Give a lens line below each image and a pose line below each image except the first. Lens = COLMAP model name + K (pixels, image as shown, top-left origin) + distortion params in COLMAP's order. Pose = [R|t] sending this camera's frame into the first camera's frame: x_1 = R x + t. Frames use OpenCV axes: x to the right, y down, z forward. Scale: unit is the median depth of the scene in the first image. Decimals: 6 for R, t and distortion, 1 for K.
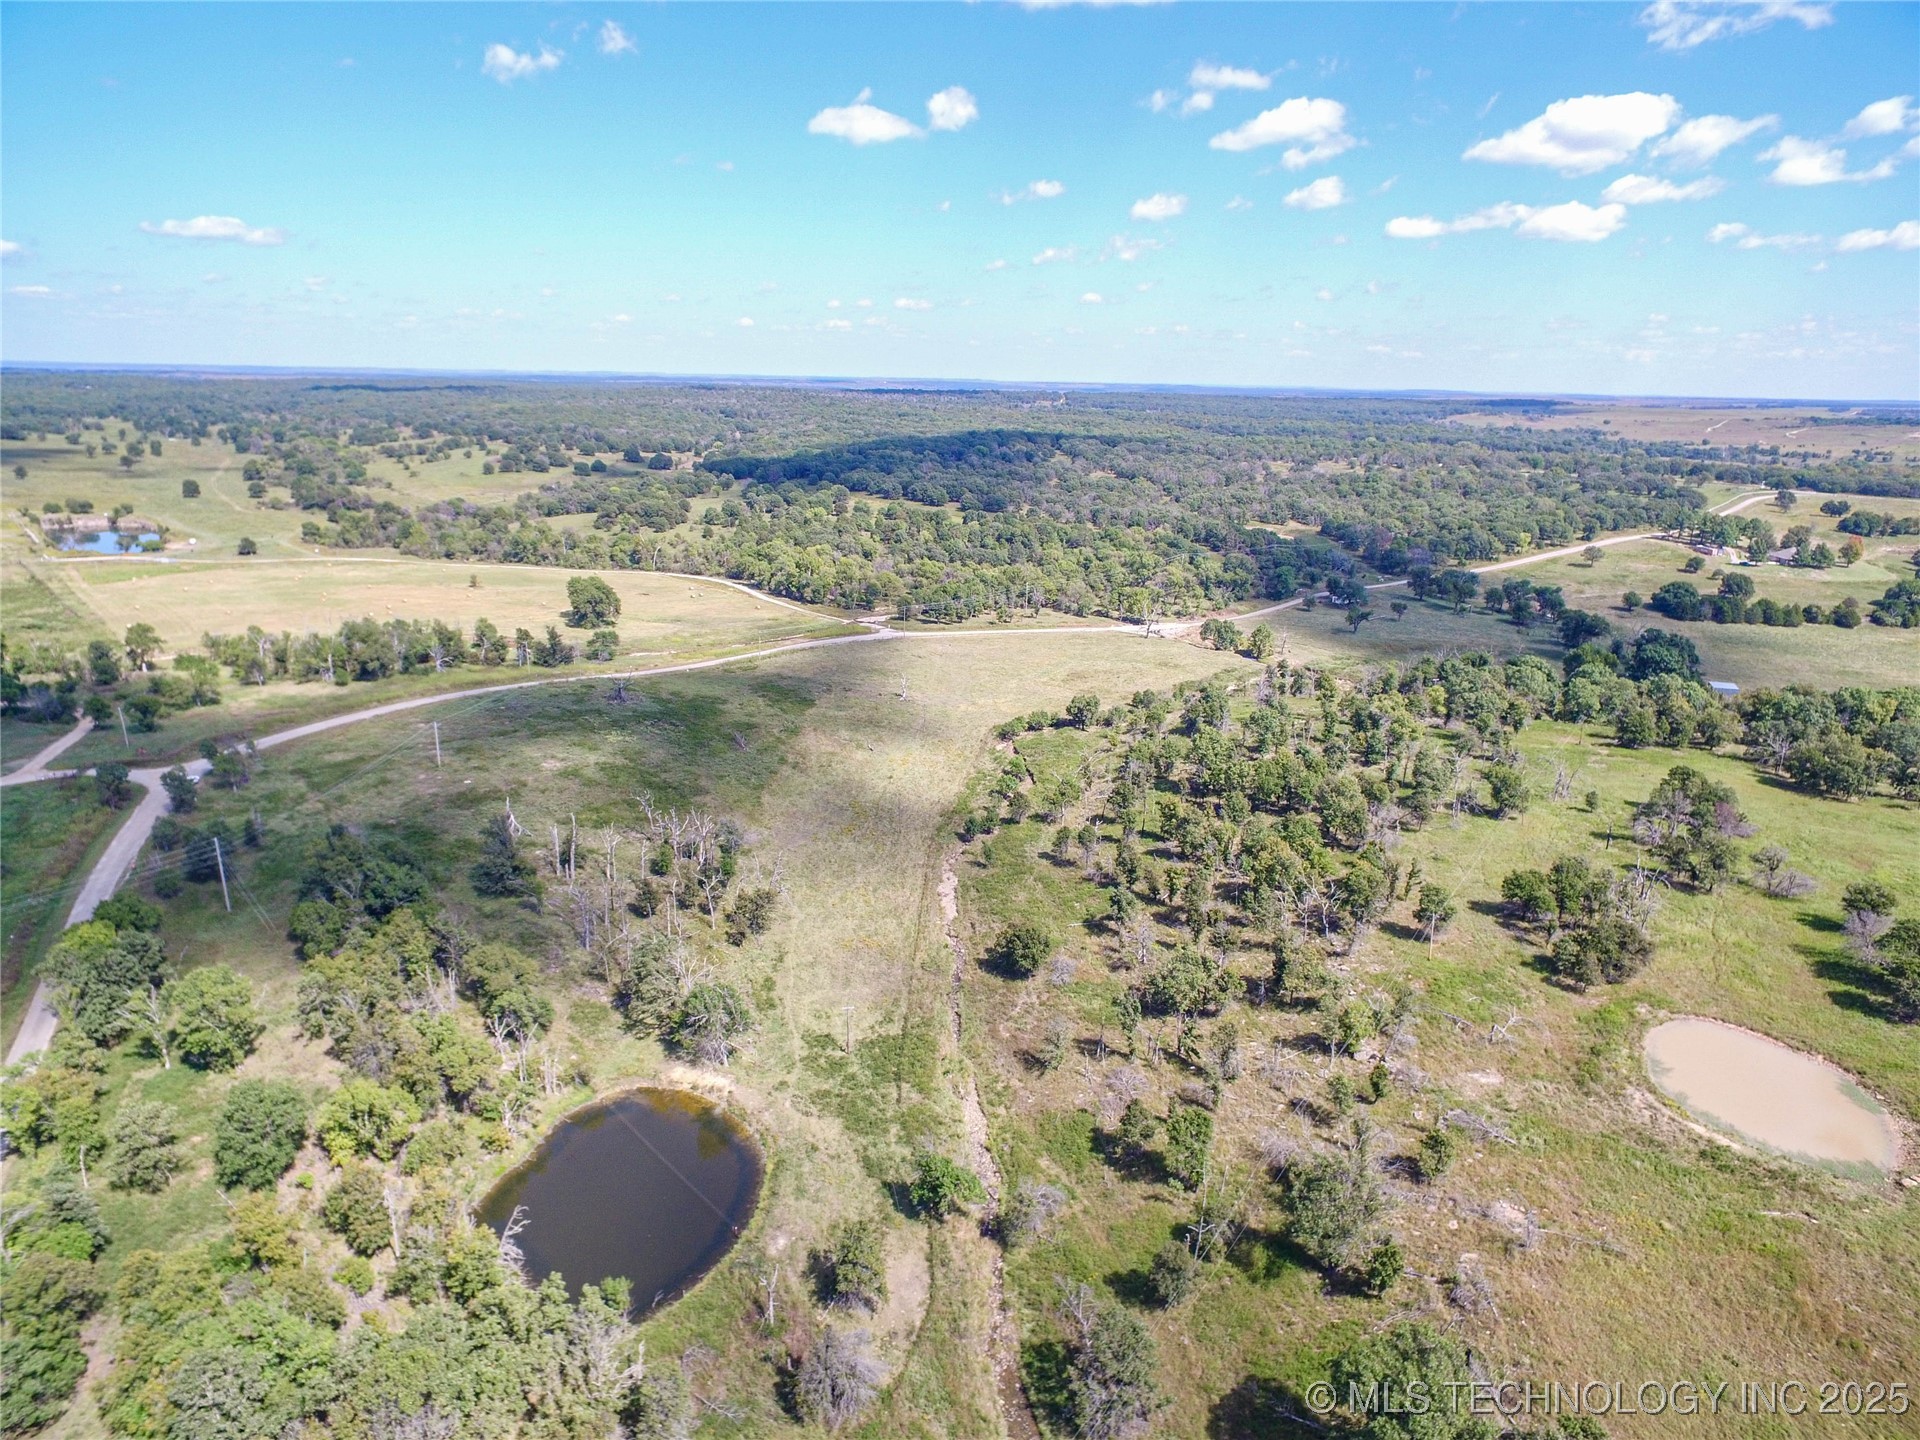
lens RADIAL K [[1153.2, 0, 948.4], [0, 1153.2, 727.5], [0, 0, 1]] dist [-0.005877, 0.013962]
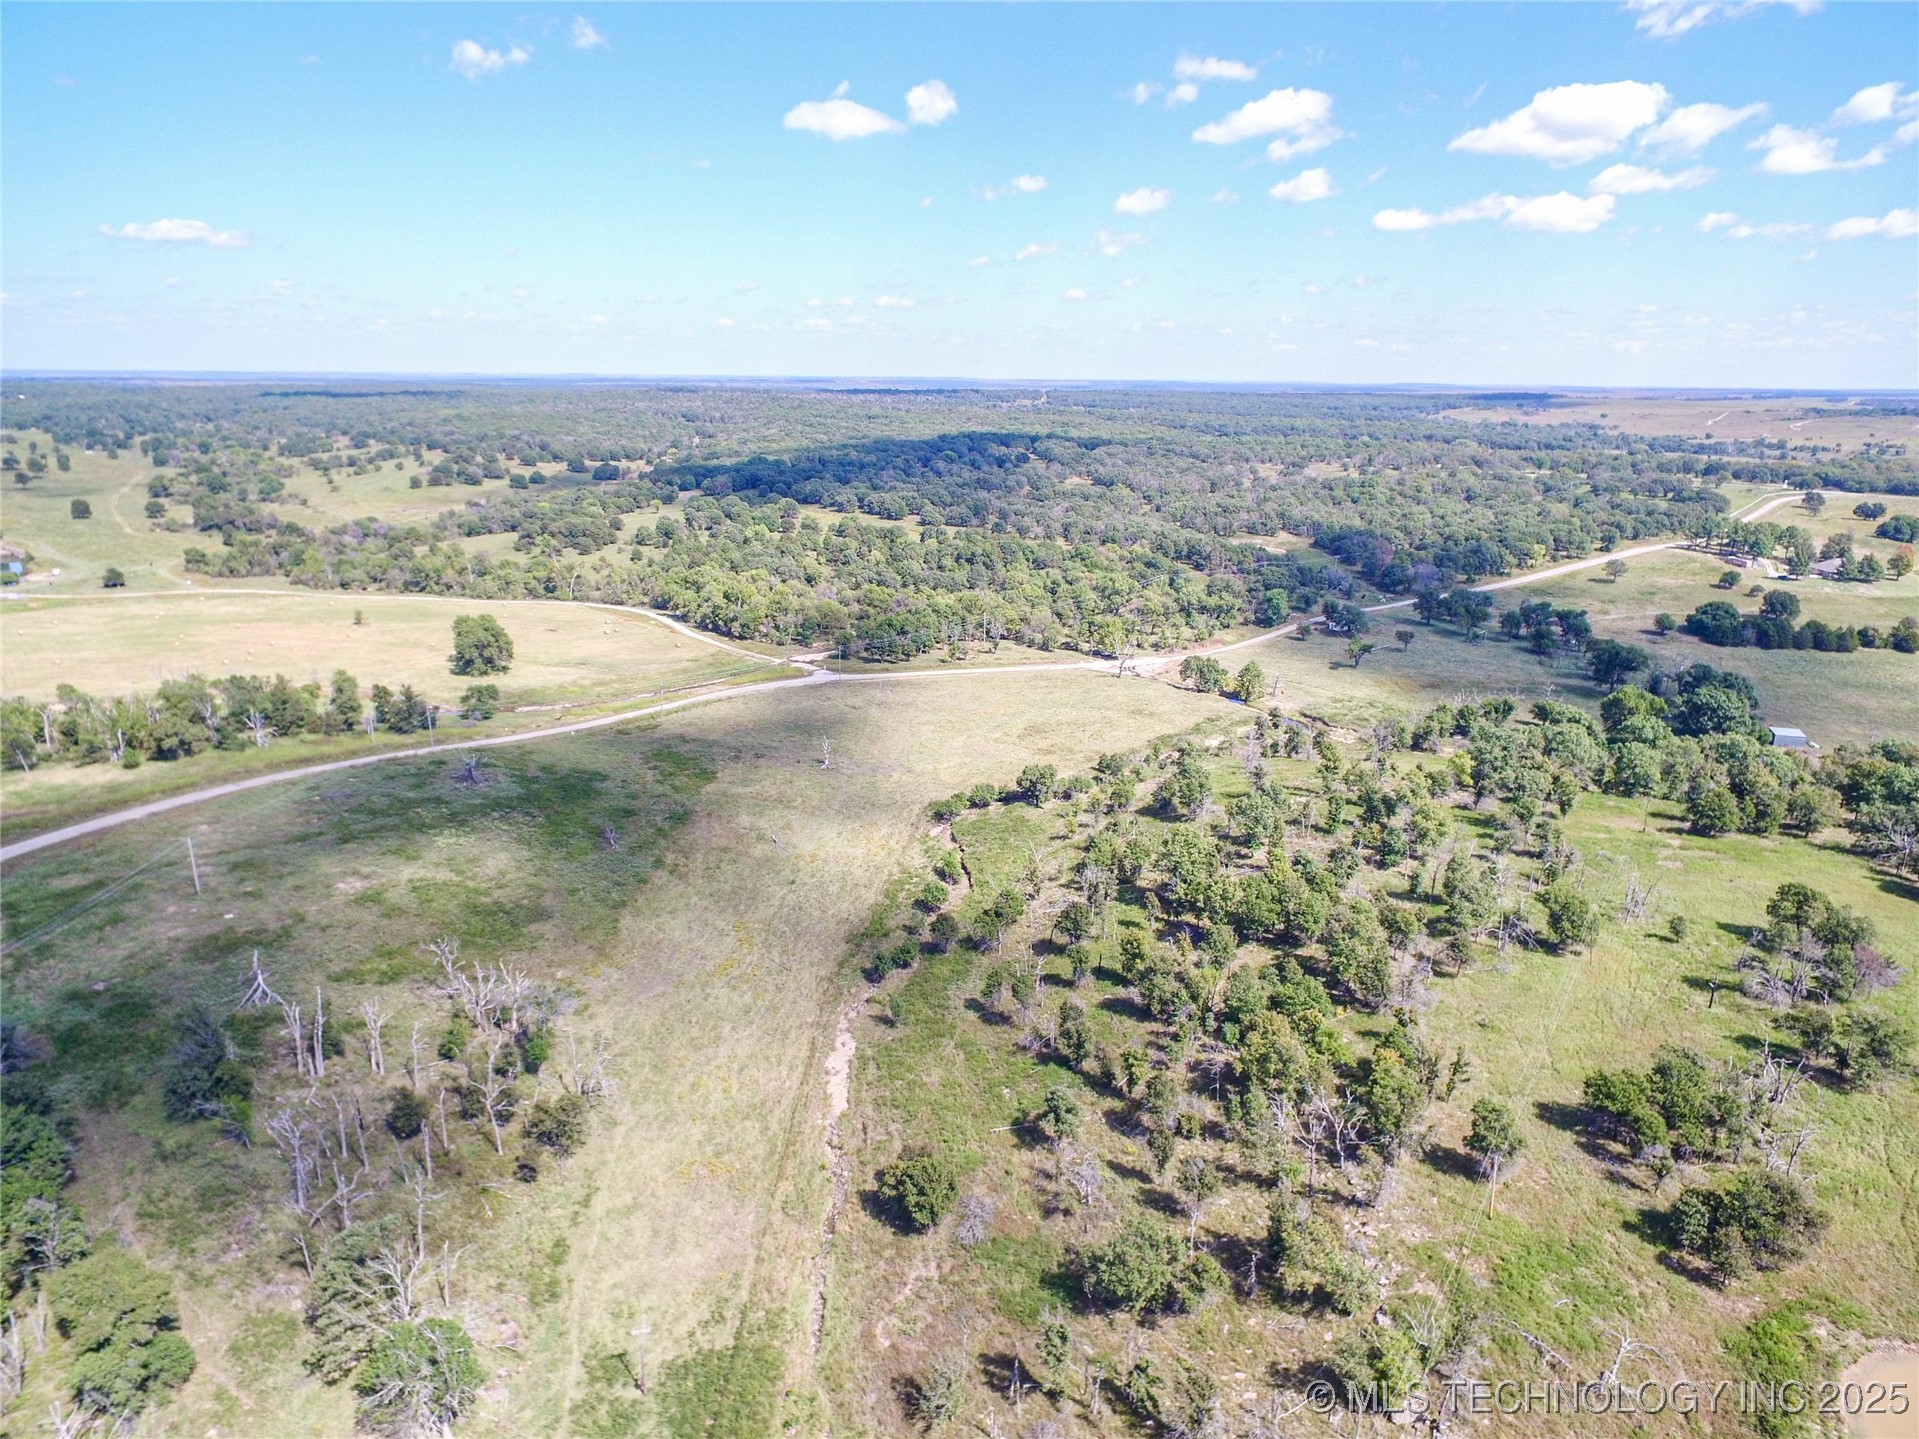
lens RADIAL K [[1167.3, 0, 948.8], [0, 1167.3, 726.2], [0, 0, 1]] dist [-0.005393, 0.013033]
pose [[0.999871, -0.013103, 0.009330, 0.026030], [0.013130, 0.999910, -0.002871, -0.030489], [-0.009291, 0.002993, 0.999952, 0.089404]]
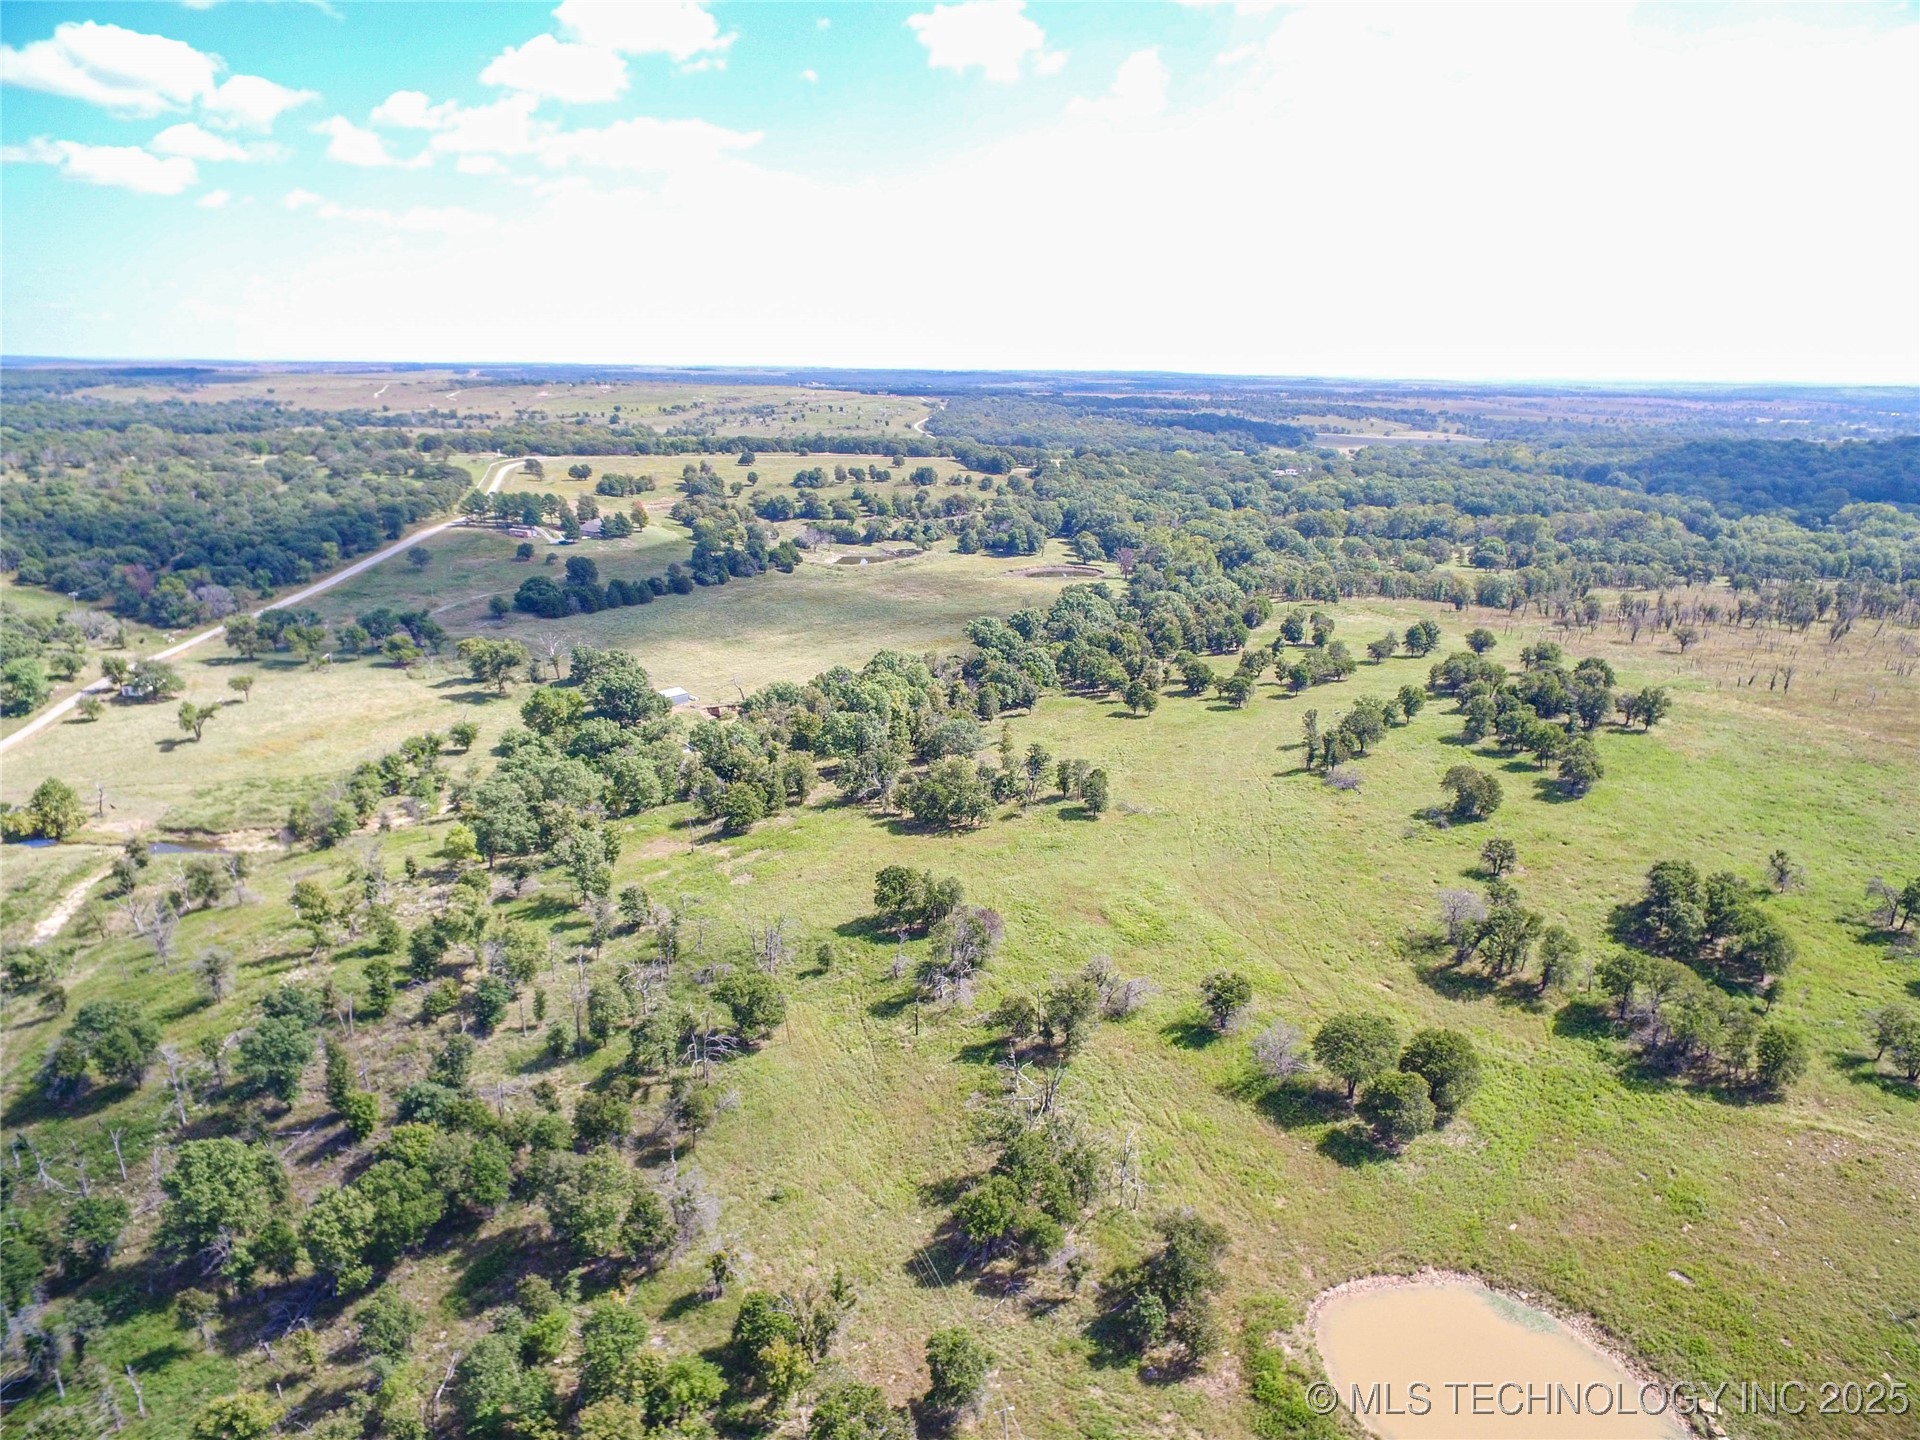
lens RADIAL K [[1128.7, 0, 985.0], [0, 1128.7, 705.2], [0, 0, 1]] dist [-0.013295, 0.013434]
pose [[0.476297, -0.269538, 0.836953, 0.020160], [0.253996, 0.953455, 0.162512, -0.072255], [-0.841800, 0.135179, 0.522589, 0.208727]]
